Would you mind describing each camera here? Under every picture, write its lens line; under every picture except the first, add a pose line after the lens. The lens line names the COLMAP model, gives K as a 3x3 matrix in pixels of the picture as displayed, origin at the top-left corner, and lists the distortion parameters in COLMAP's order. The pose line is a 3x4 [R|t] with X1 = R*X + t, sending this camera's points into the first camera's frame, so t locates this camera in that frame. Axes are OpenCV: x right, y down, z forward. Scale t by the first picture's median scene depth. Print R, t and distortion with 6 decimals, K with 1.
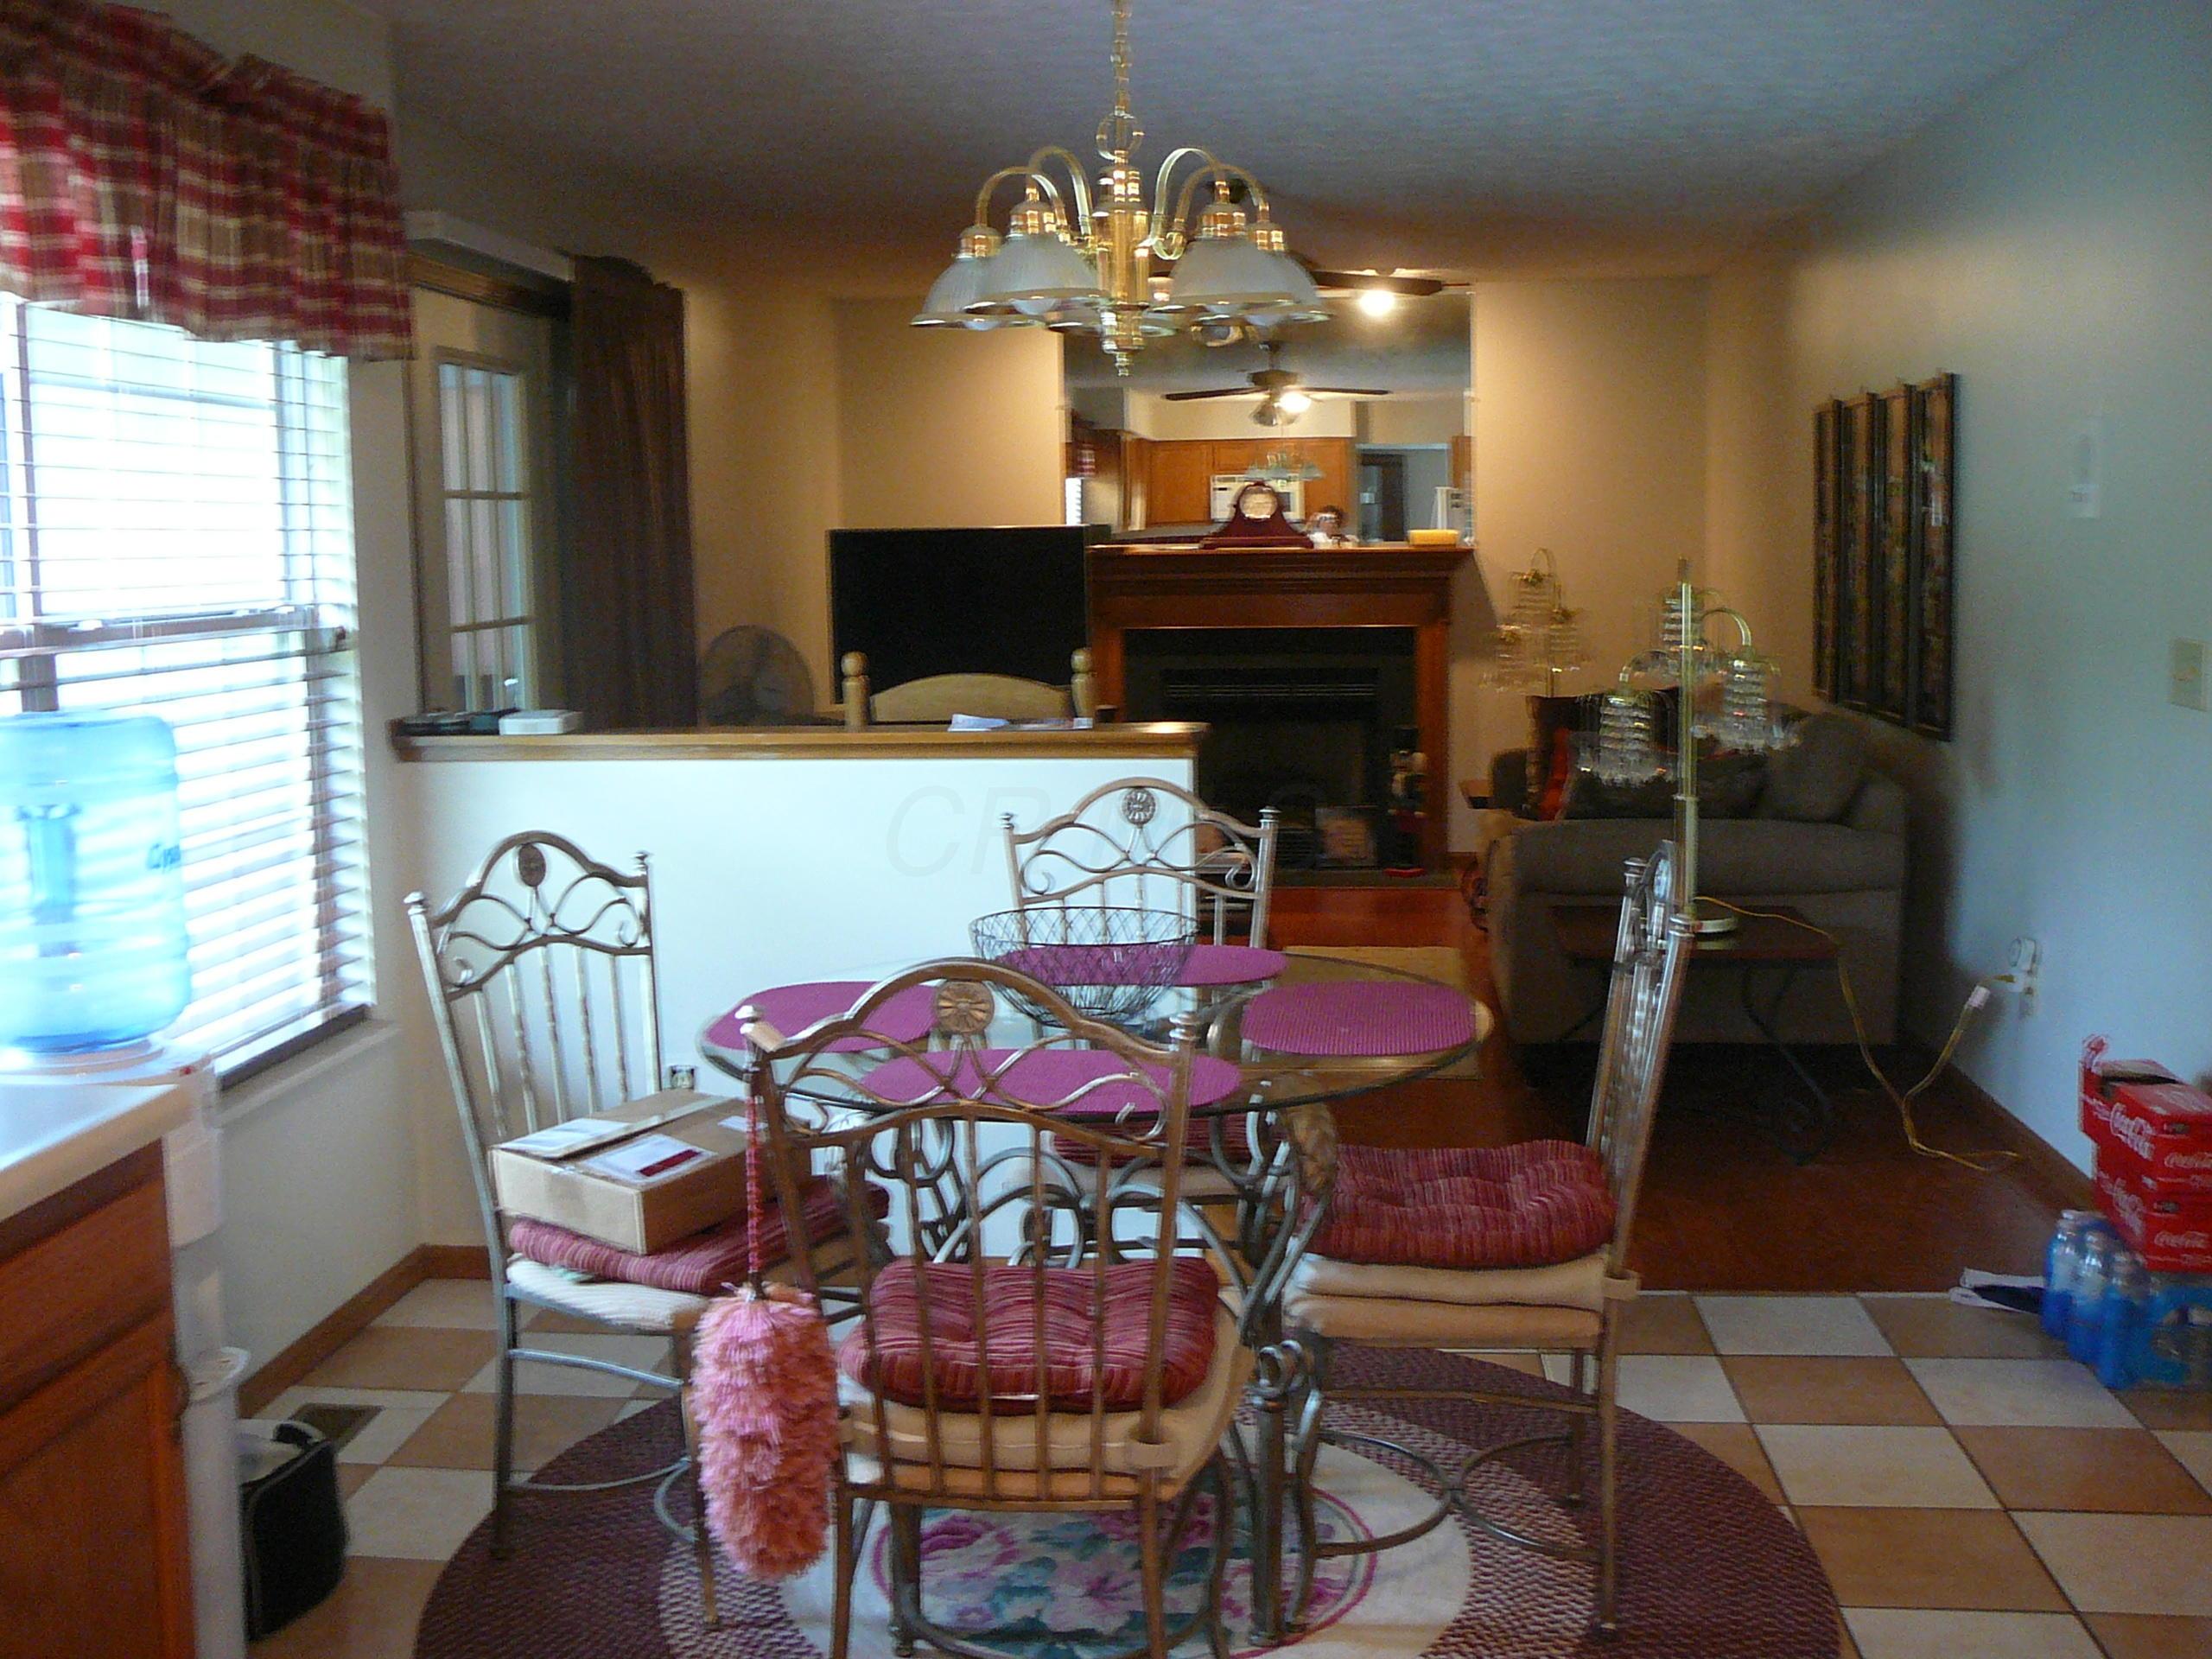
lens RADIAL K [[2434.8, 0, 1106.8], [0, 2434.8, 827.4], [0, 0, 1]] dist [0.000025, 0.000000]
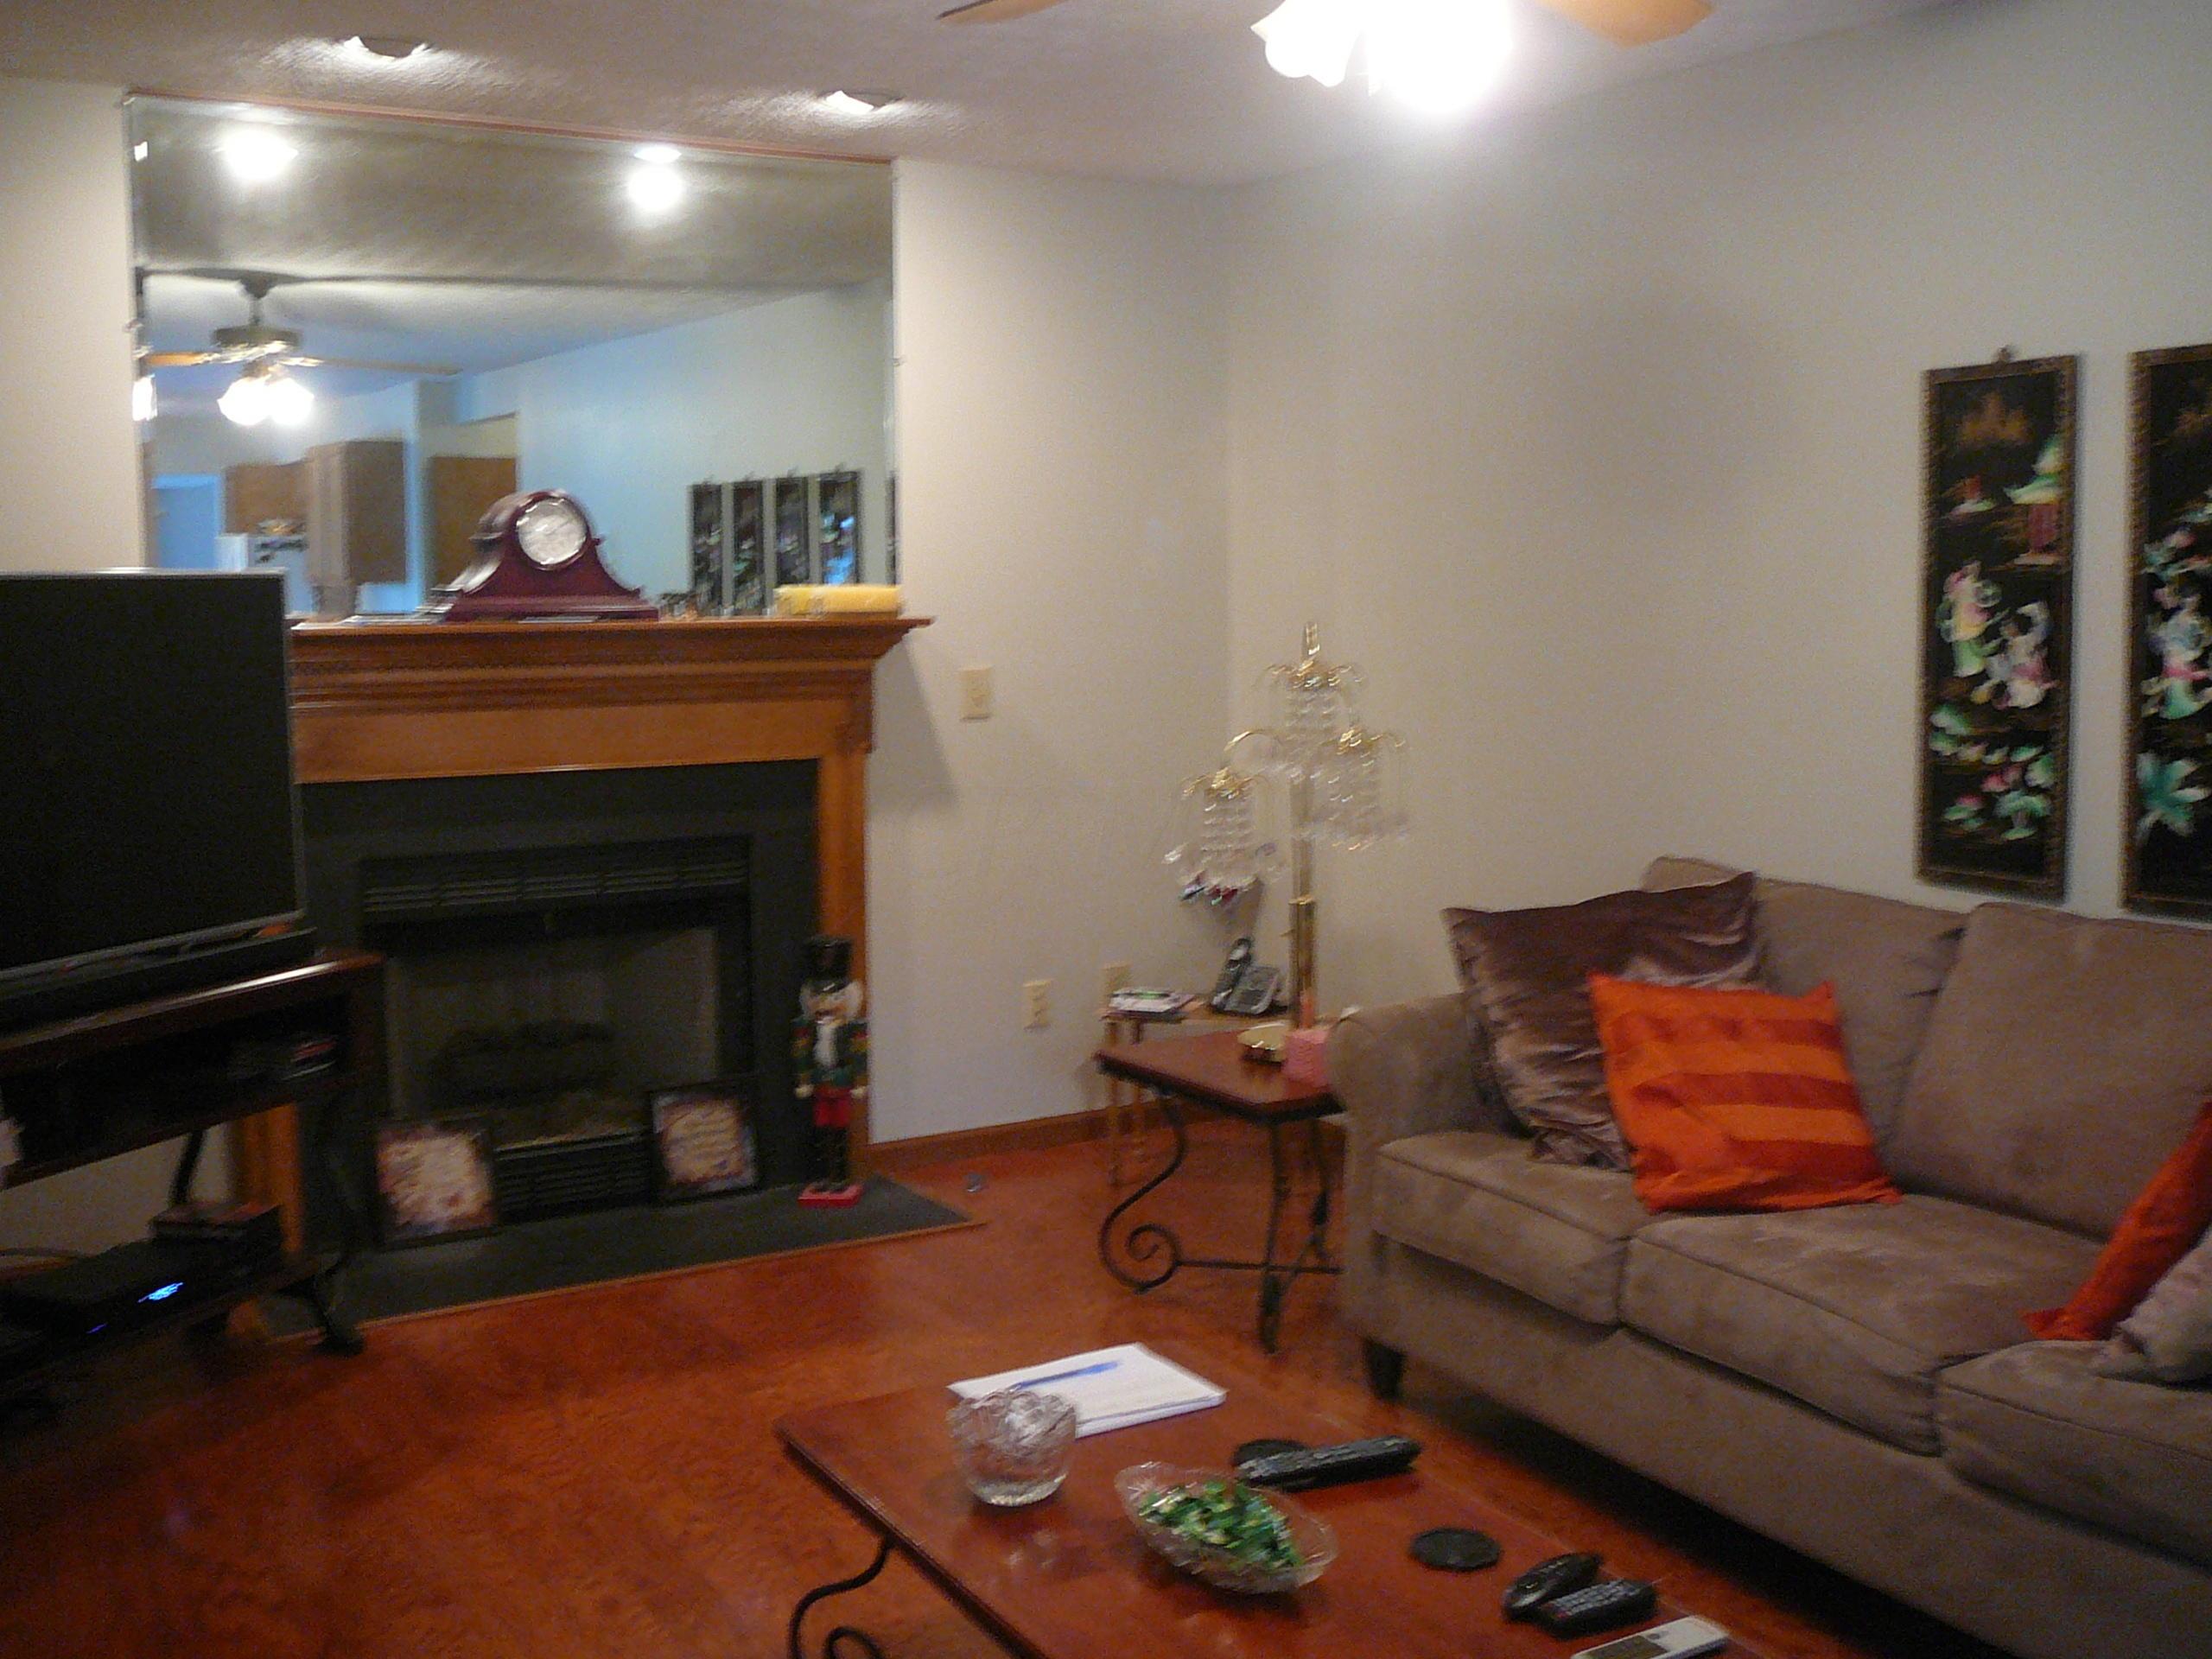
lens RADIAL K [[2434.8, 0, 1103.7], [0, 2434.8, 827.3], [0, 0, 1]] dist [0.000025, 0.000000]
pose [[0.822954, -0.052272, 0.565697, -0.138423], [0.065154, 0.997872, -0.002579, -0.060660], [-0.564359, 0.038980, 0.824609, 0.499748]]
